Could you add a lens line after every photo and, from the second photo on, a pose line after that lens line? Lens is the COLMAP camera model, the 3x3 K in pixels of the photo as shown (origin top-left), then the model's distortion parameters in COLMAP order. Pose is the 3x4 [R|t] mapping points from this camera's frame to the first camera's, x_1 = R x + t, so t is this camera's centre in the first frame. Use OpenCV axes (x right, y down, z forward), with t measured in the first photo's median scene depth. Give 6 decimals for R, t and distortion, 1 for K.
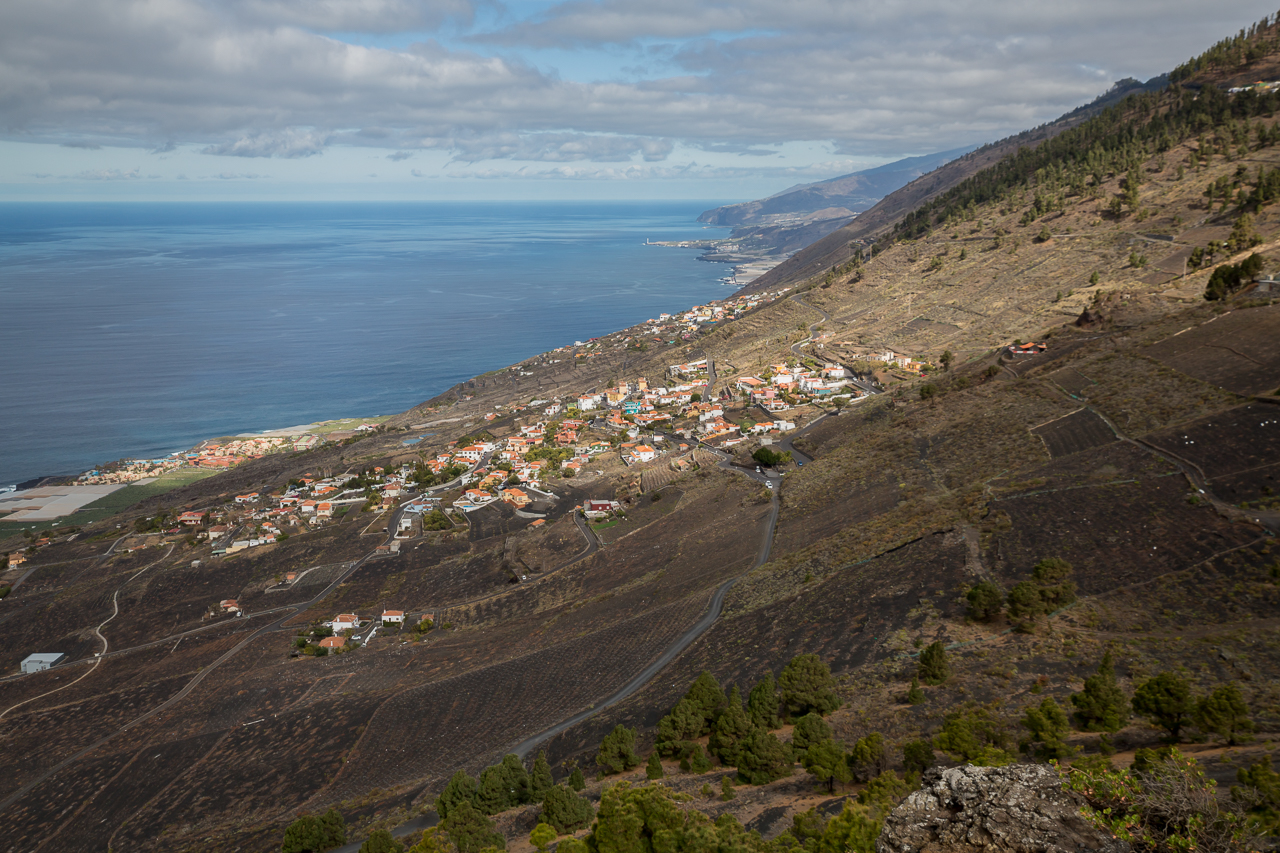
lens RADIAL K [[1399.5, 0, 640.0], [0, 1399.5, 426.5], [0, 0, 1]] dist [-0.004879, 0.197143]
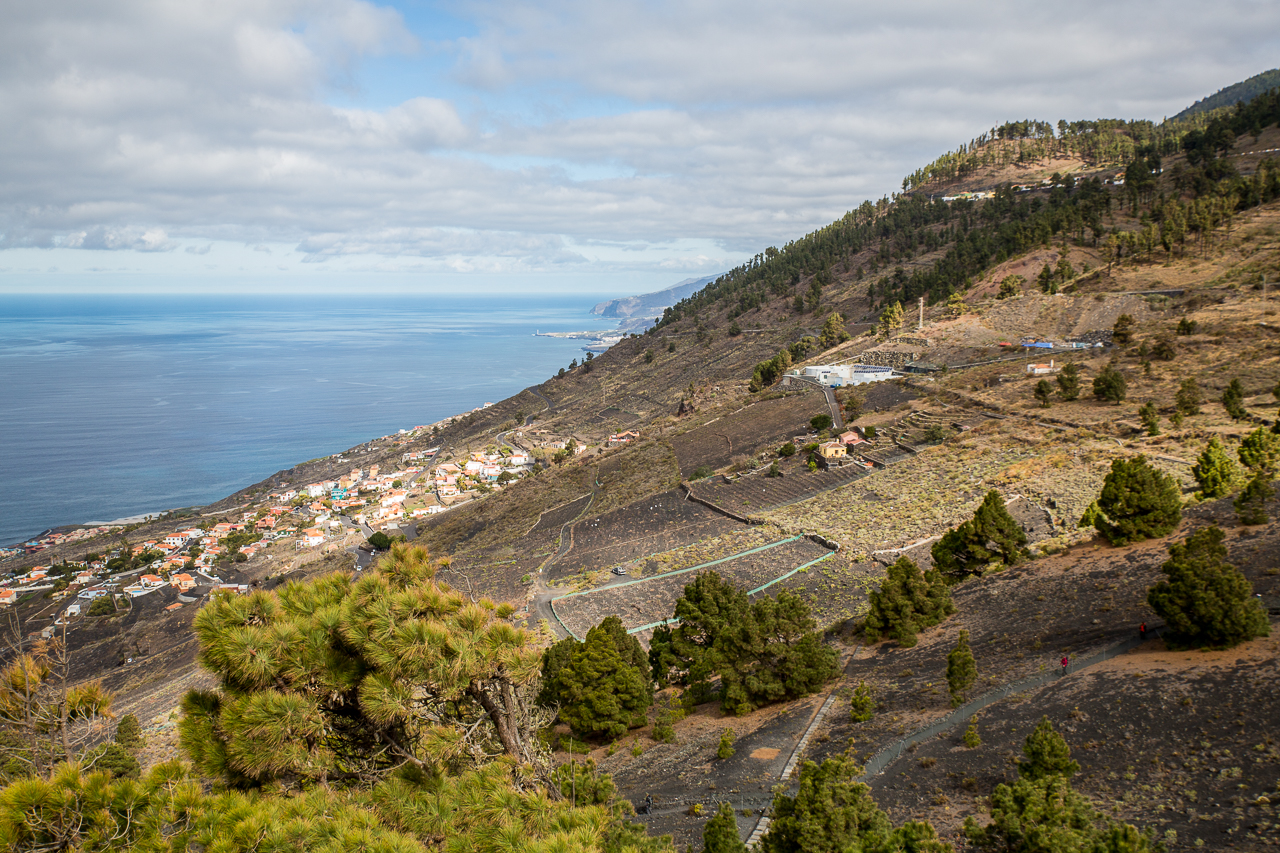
lens RADIAL K [[1352.8, 0, 640.0], [0, 1352.8, 426.5], [0, 0, 1]] dist [0.013630, 0.032892]
pose [[0.997685, -0.004165, 0.067870, 0.146180], [0.008344, 0.998078, -0.061409, 0.000123], [-0.067484, 0.061834, 0.995802, -0.022030]]
